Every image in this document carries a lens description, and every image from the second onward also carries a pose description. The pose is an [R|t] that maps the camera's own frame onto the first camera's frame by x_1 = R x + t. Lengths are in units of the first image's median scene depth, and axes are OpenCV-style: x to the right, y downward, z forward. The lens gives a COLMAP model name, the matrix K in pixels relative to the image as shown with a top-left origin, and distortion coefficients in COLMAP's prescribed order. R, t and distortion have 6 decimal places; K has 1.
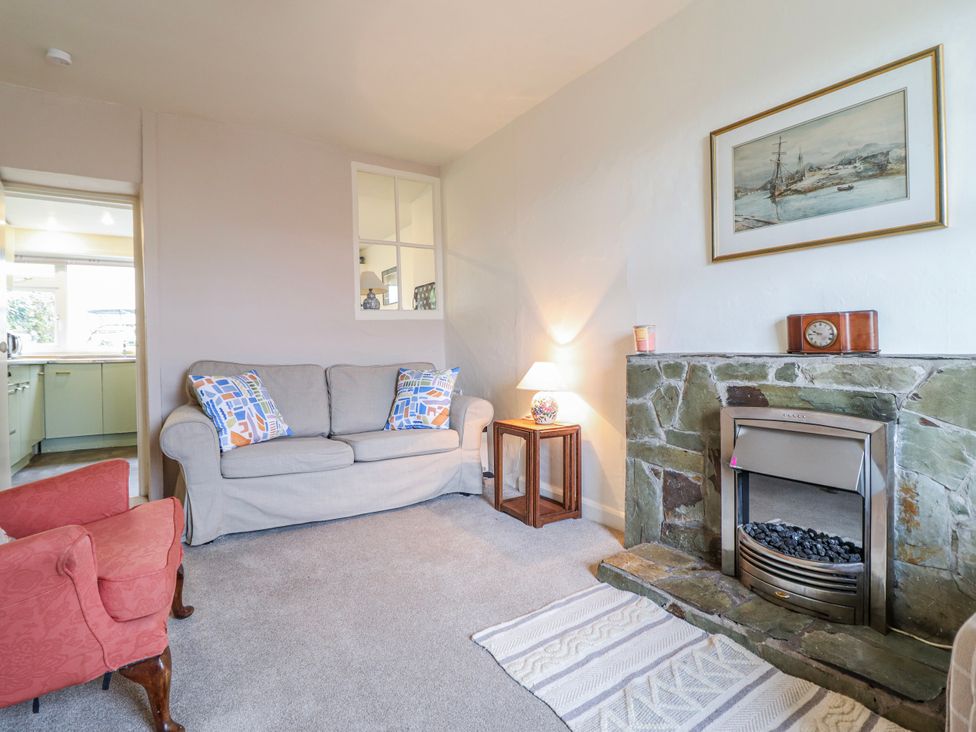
lens RADIAL K [[505.3, 0, 487.4], [0, 505.3, 352.2], [0, 0, 1]] dist [0.001520, -0.011939]
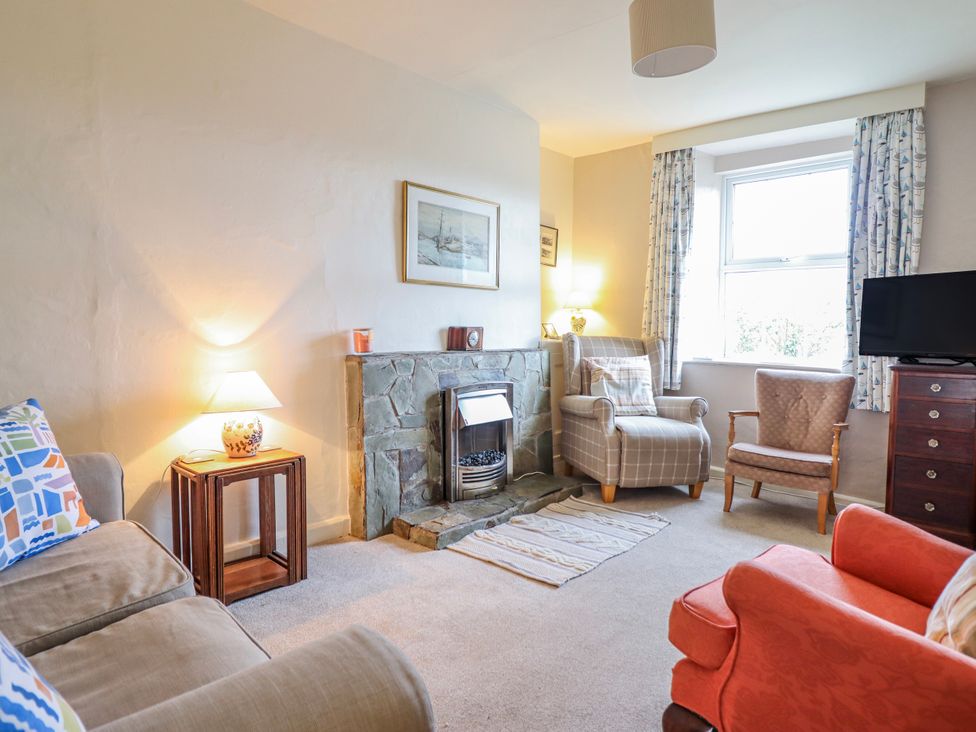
lens RADIAL K [[568.8, 0, 487.5], [0, 568.8, 352.9], [0, 0, 1]] dist [0.006712, -0.017540]
pose [[-0.233053, -0.022592, 0.972202, -1.136692], [0.012236, 0.999583, 0.026161, -0.035454], [-0.972387, 0.017993, -0.232679, 1.266461]]
